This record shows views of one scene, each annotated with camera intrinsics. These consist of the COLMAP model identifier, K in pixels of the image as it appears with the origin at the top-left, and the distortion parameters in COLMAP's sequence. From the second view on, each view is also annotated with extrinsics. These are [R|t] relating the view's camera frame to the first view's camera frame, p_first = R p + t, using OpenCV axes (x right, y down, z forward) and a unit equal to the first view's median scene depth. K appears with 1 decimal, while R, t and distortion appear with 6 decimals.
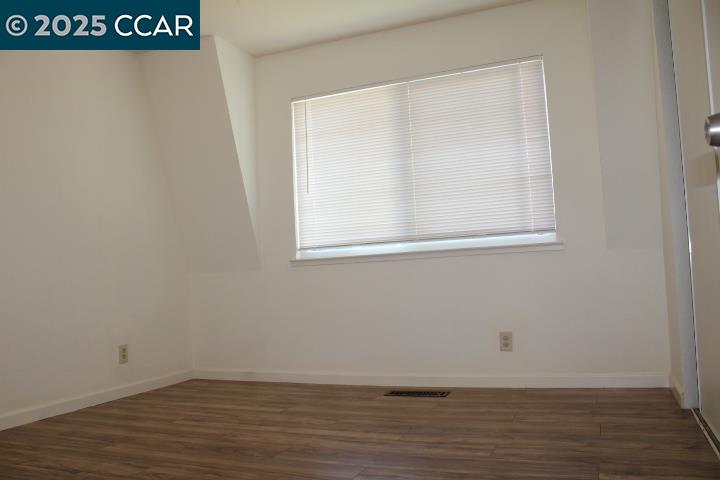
lens RADIAL K [[597.7, 0, 358.3], [0, 597.7, 238.3], [0, 0, 1]] dist [-0.139466, 0.084260]
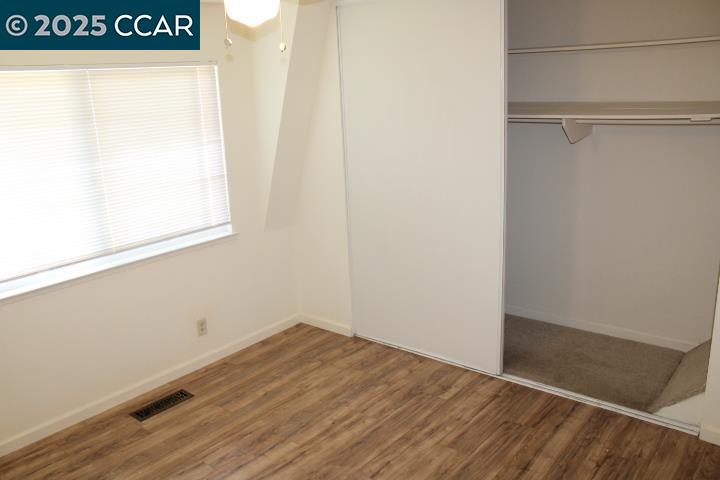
lens RADIAL K [[597.7, 0, 354.7], [0, 597.7, 241.0], [0, 0, 1]] dist [-0.139466, 0.084260]
pose [[0.302377, -0.209164, 0.929956, -0.666530], [-0.026461, 0.973409, 0.227541, -0.245456], [-0.952821, -0.093411, 0.288801, 0.418822]]
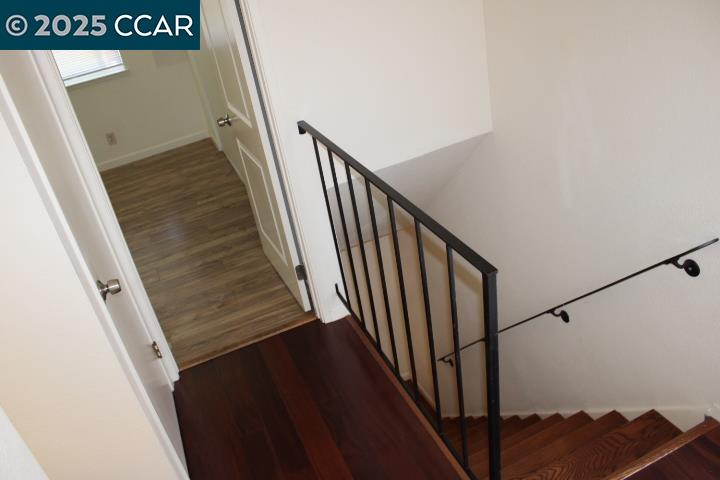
lens RADIAL K [[597.7, 0, 361.1], [0, 597.7, 240.9], [0, 0, 1]] dist [-0.139466, 0.084260]
pose [[0.696583, -0.425010, 0.578047, -0.300427], [0.093448, 0.852548, 0.514227, -0.331112], [-0.711364, -0.304185, 0.633587, -0.545630]]
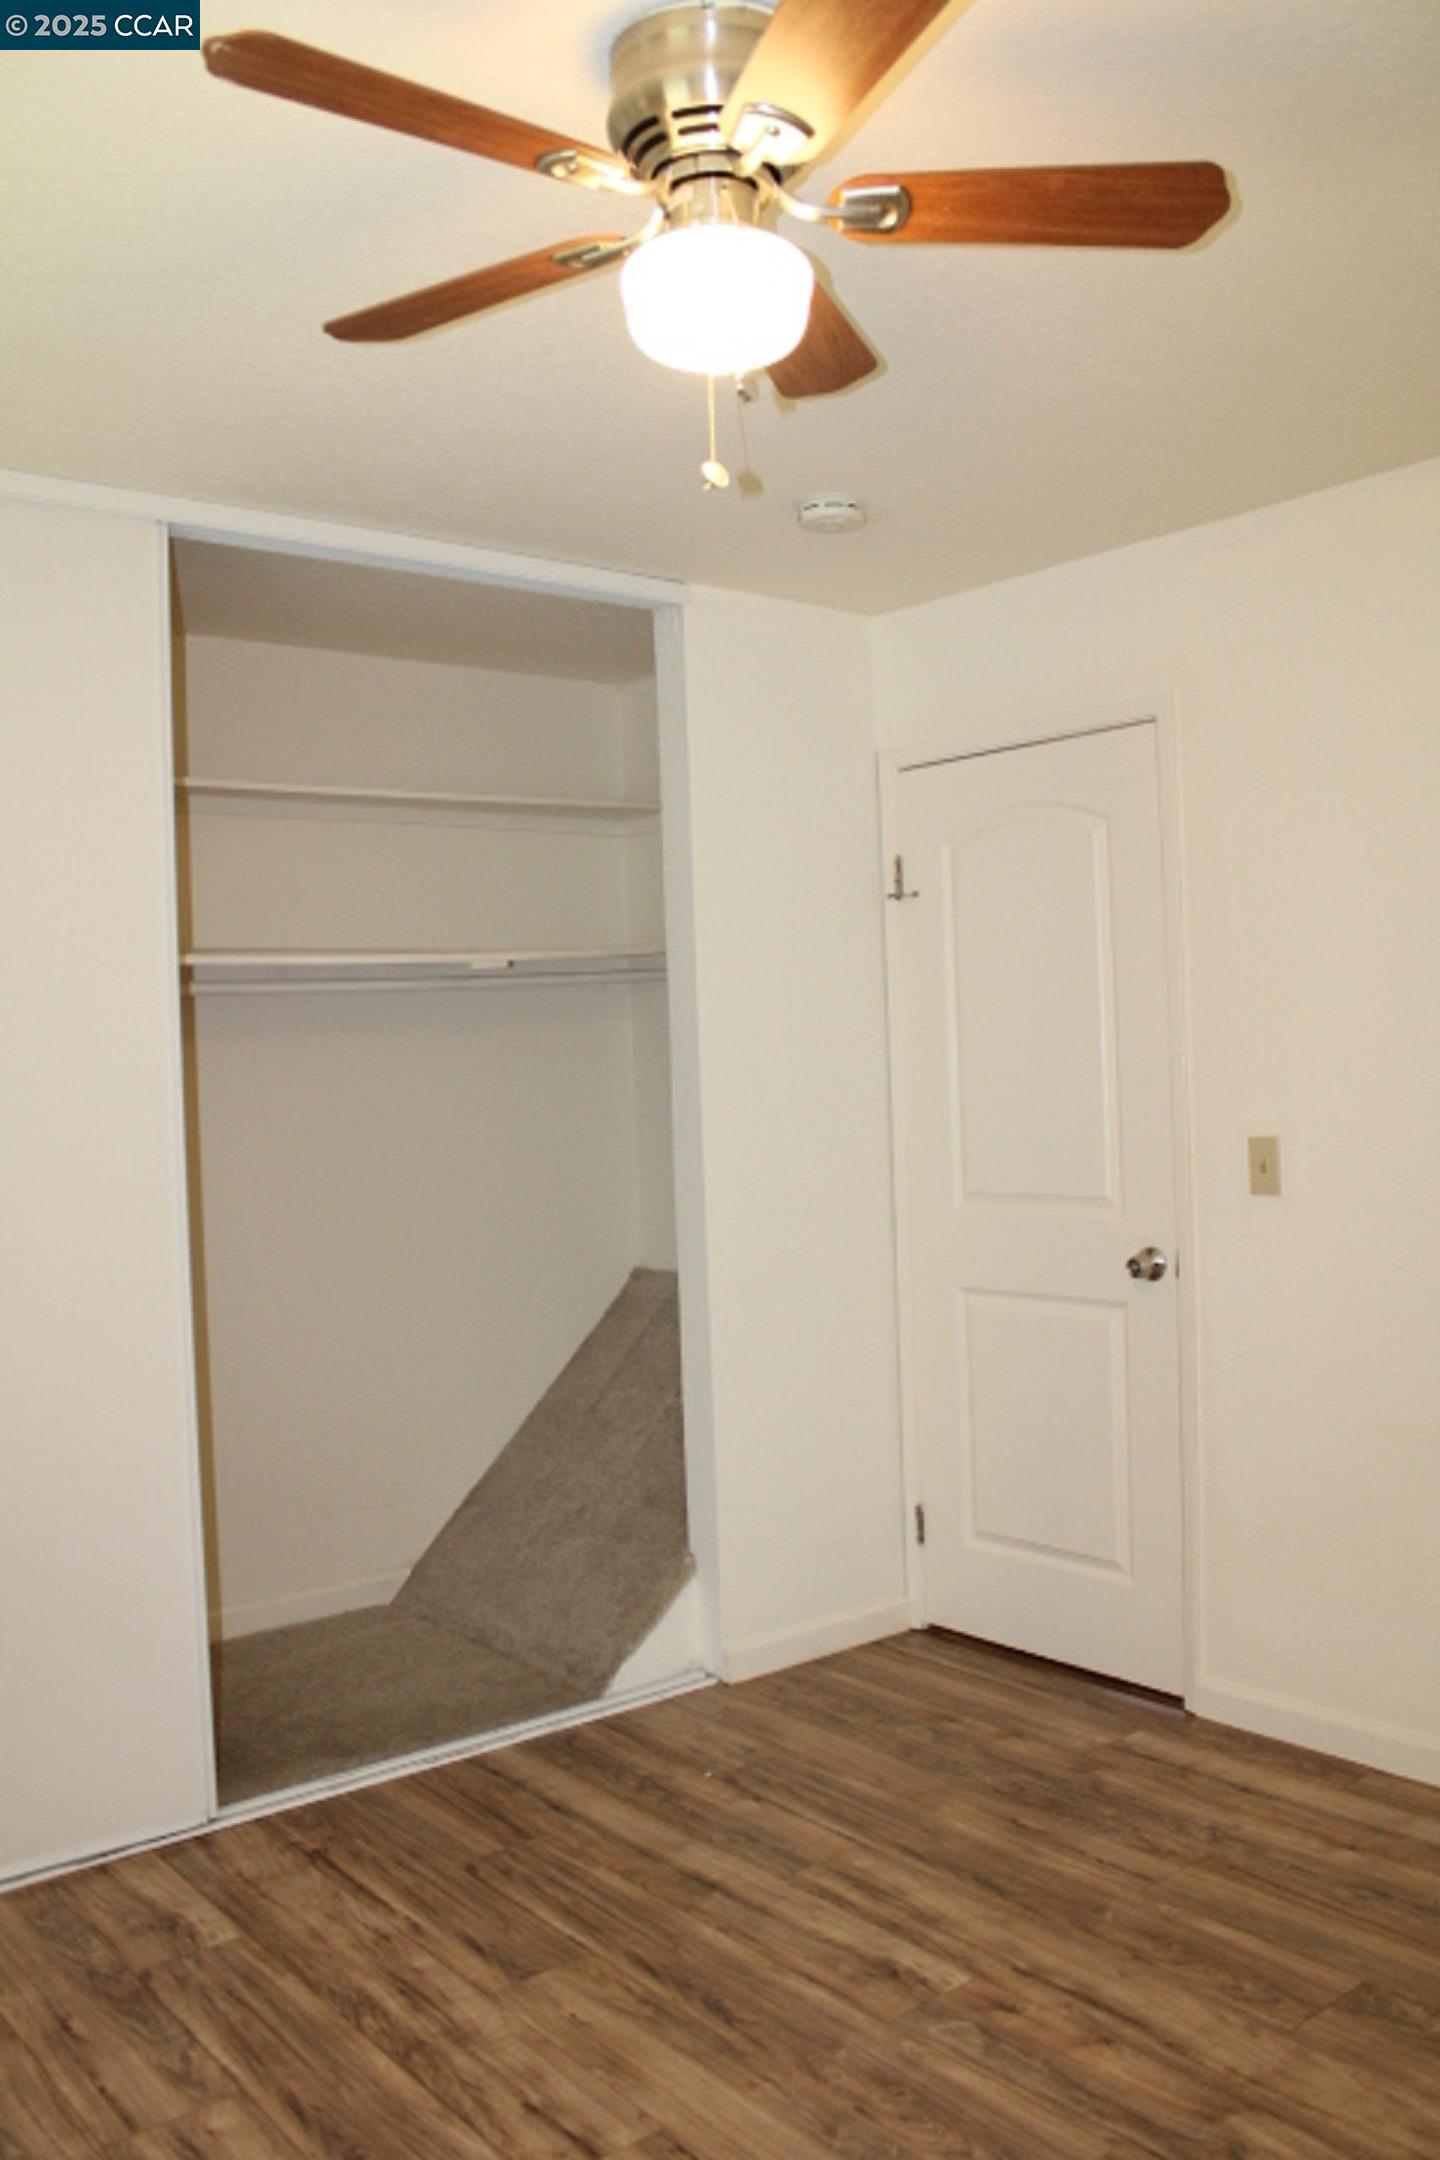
lens RADIAL K [[1793.1, 0, 723.3], [0, 1793.1, 1079.1], [0, 0, 1]] dist [-0.139466, 0.084260]
pose [[-0.879712, 0.076344, 0.469338, -0.342237], [0.048361, 0.996274, -0.071411, -0.084766], [-0.473041, -0.040124, -0.880126, 1.105478]]
